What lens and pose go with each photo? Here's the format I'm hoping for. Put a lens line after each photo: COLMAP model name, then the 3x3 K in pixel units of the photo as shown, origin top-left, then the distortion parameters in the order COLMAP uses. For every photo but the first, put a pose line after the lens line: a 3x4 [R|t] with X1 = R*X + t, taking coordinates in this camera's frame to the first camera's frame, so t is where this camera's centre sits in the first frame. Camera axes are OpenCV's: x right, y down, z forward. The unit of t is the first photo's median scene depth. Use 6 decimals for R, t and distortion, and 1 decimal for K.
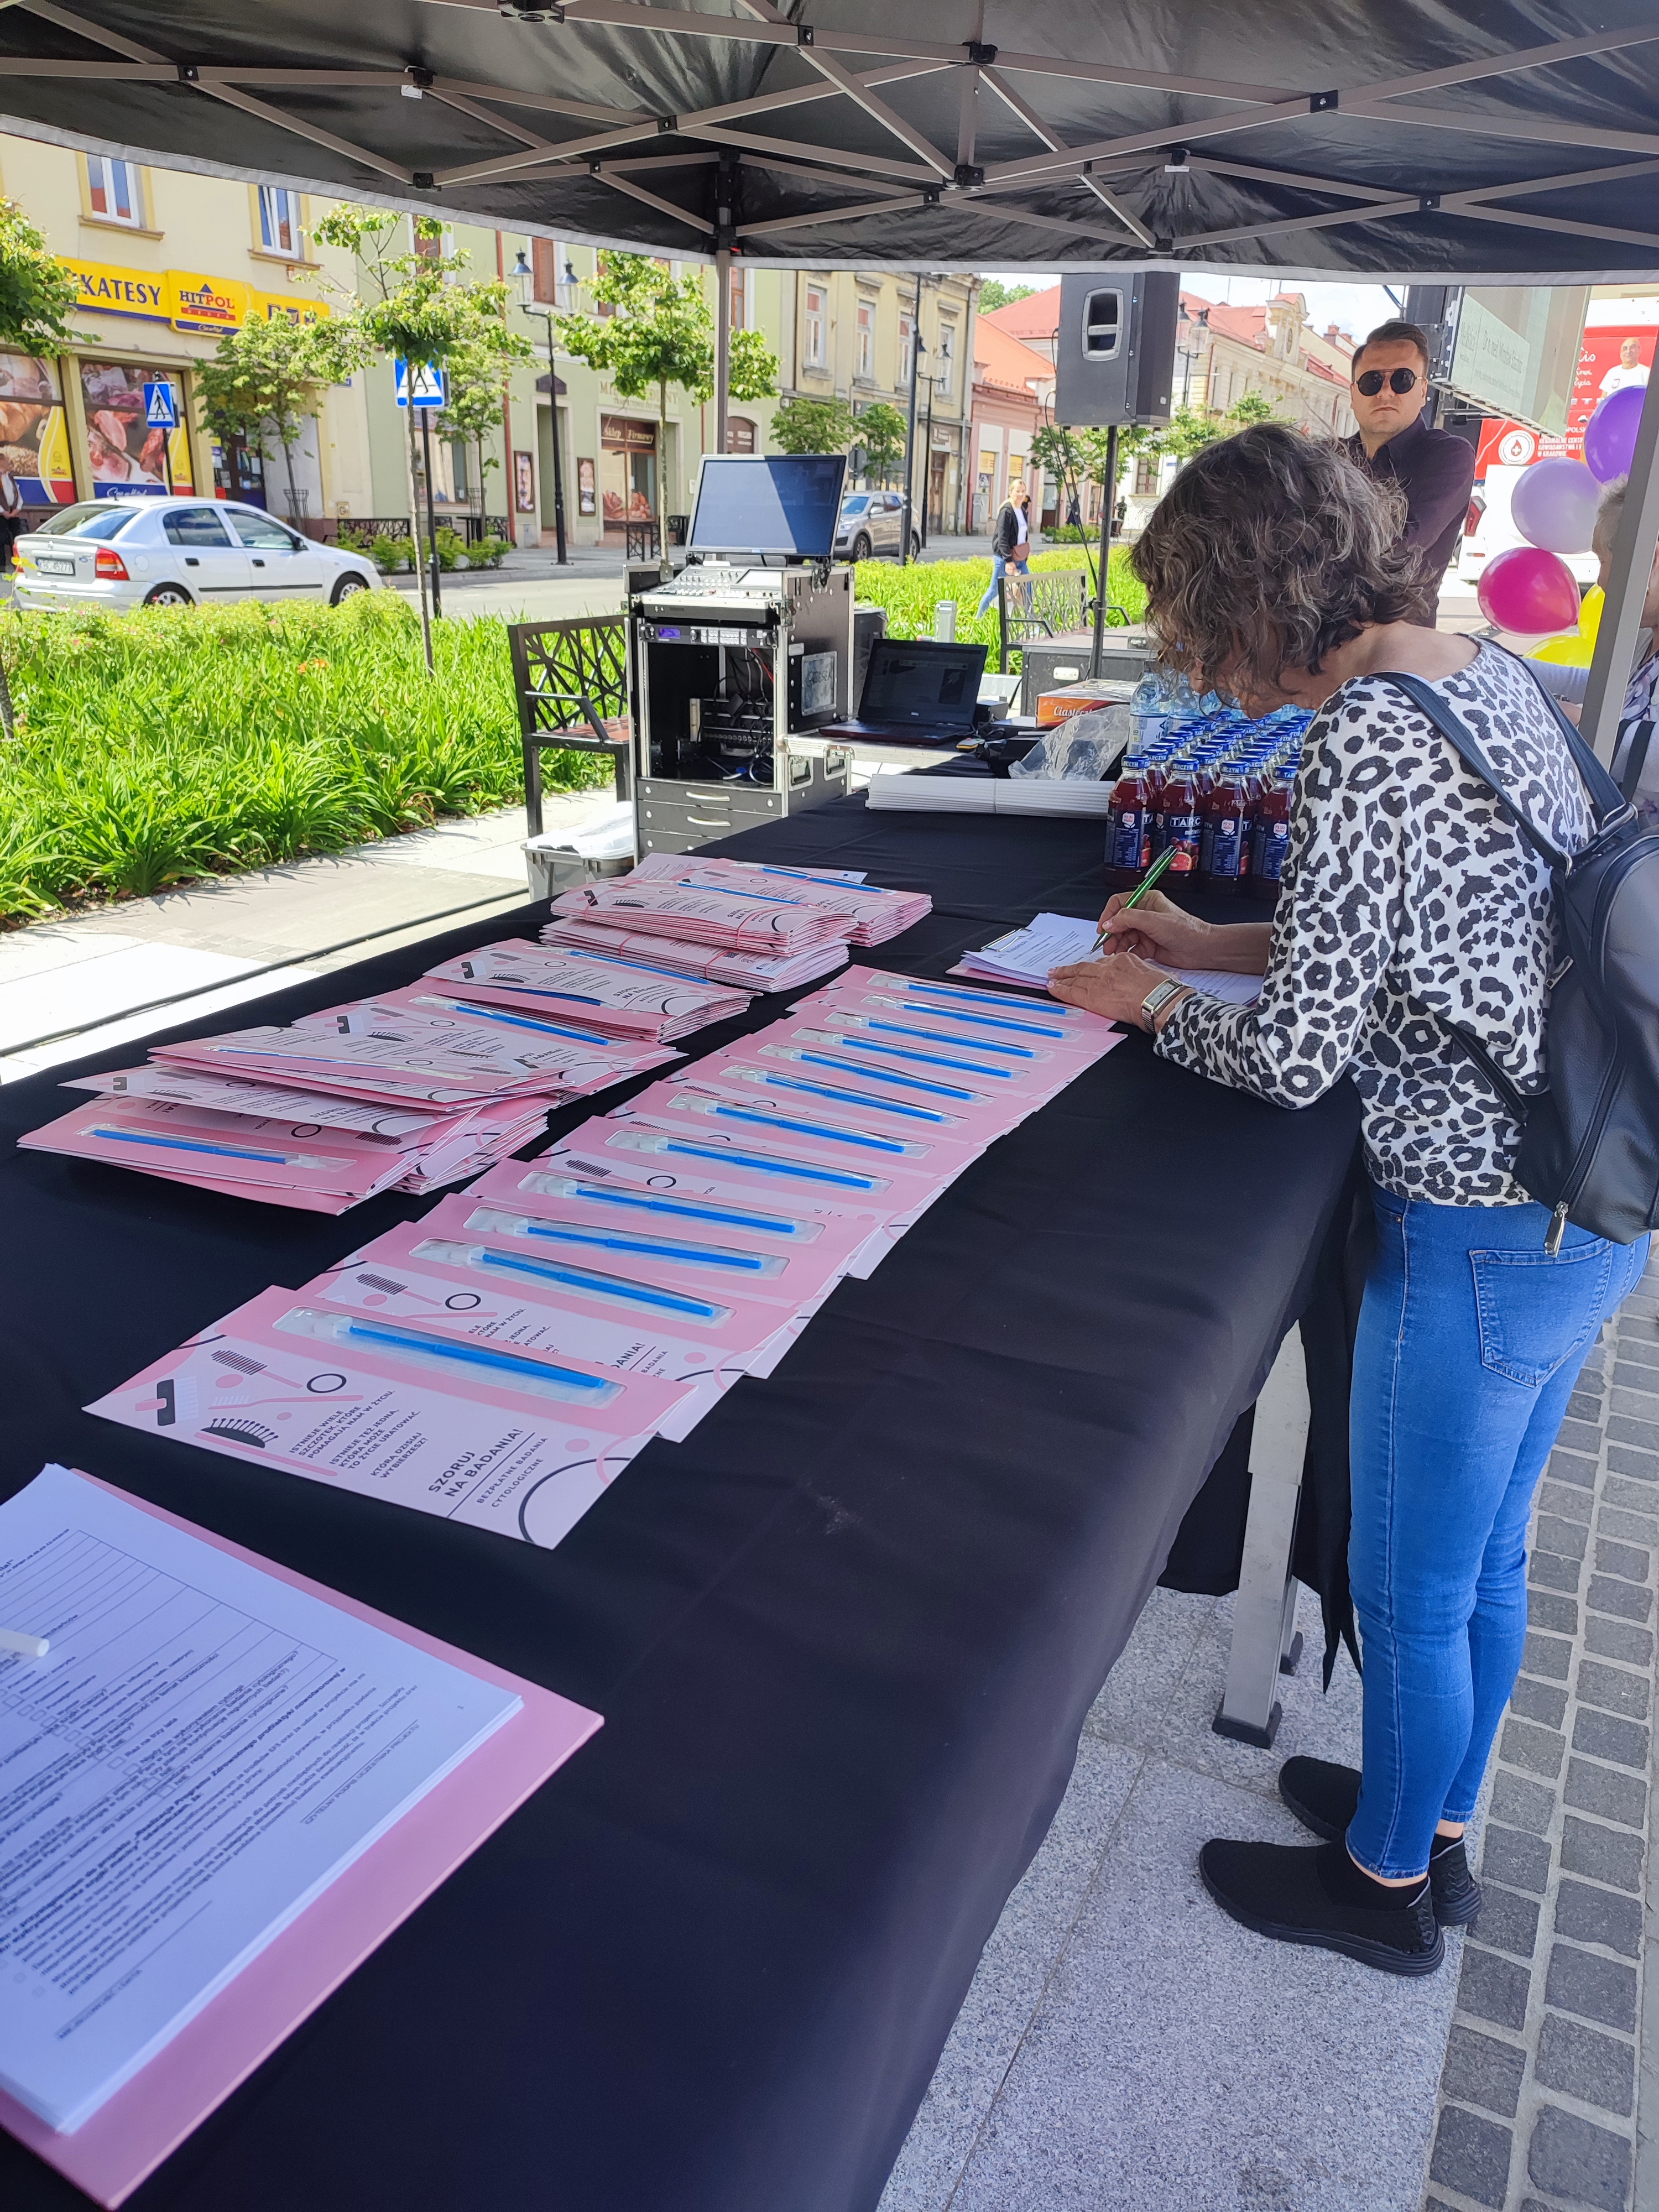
lens RADIAL K [[1559.6, 0, 829.5], [0, 1559.6, 1106.0], [0, 0, 1]] dist [0.073250, -0.323739]
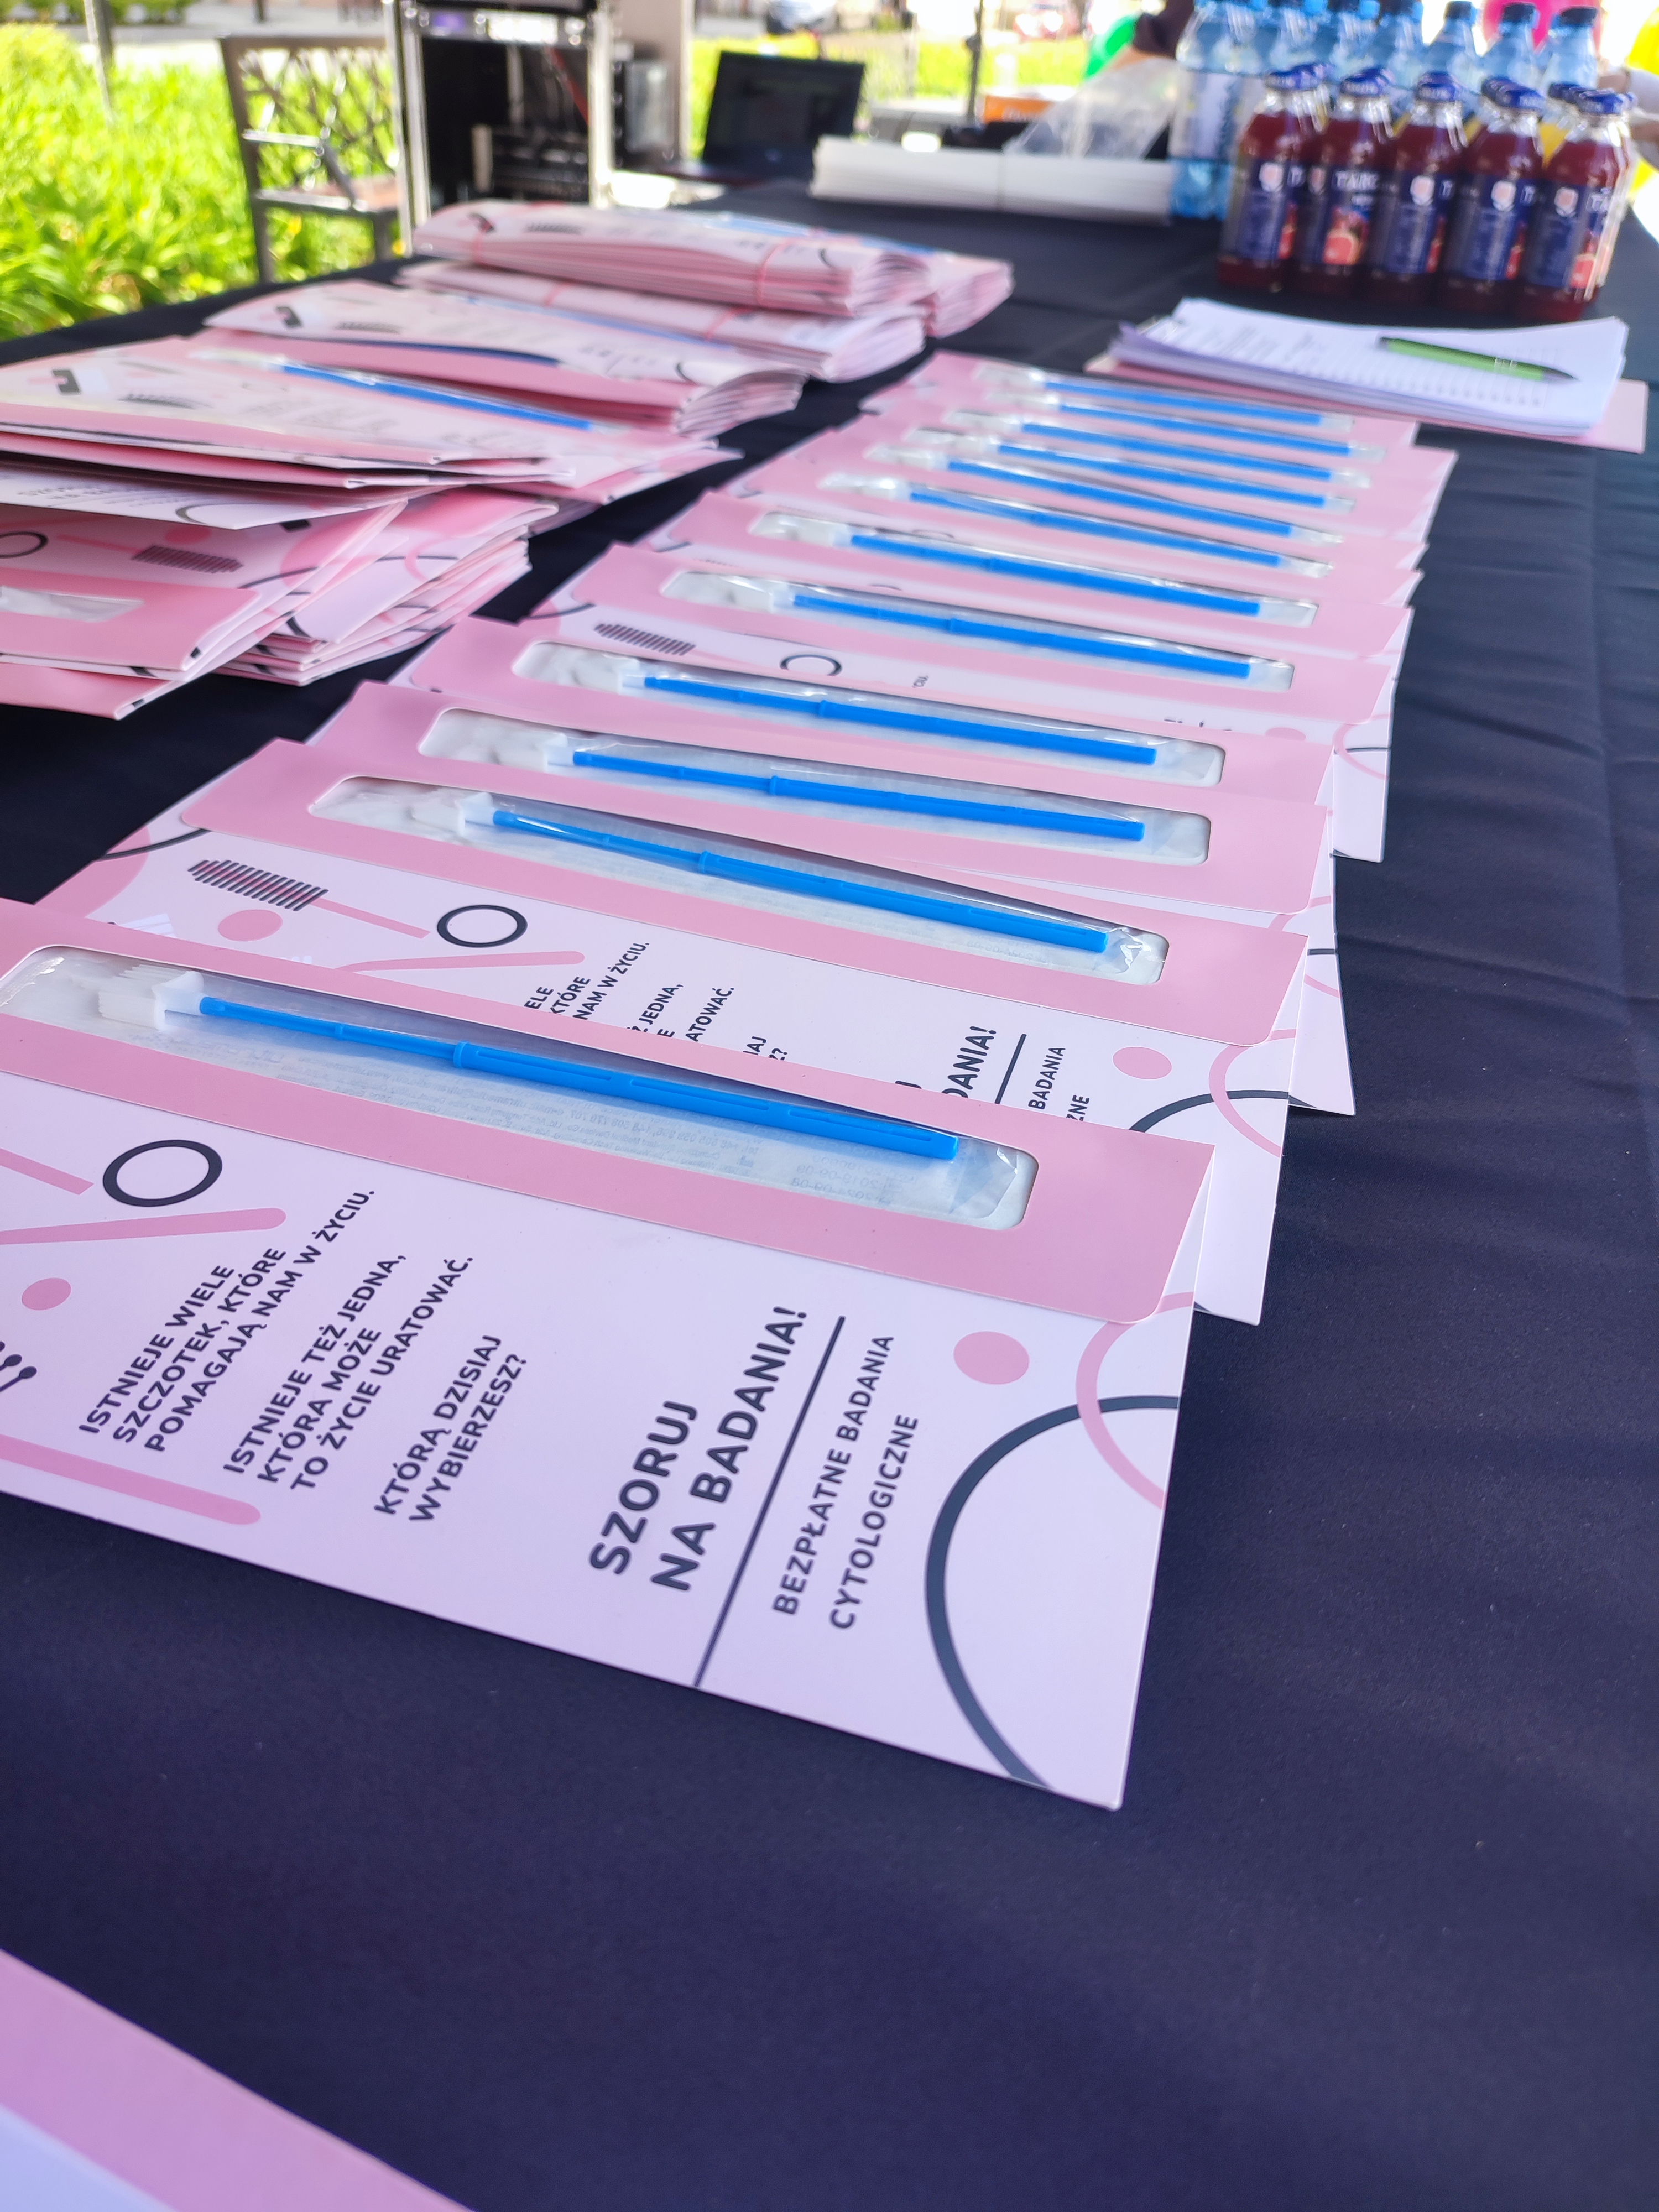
lens RADIAL K [[1556.5, 0, 829.5], [0, 1556.5, 1106.0], [0, 0, 1]] dist [0.000820, -0.019597]
pose [[0.989165, -0.033143, 0.143015, -0.169860], [-0.003884, 0.967932, 0.251182, 0.057766], [-0.146754, -0.249016, 0.957316, 0.495169]]
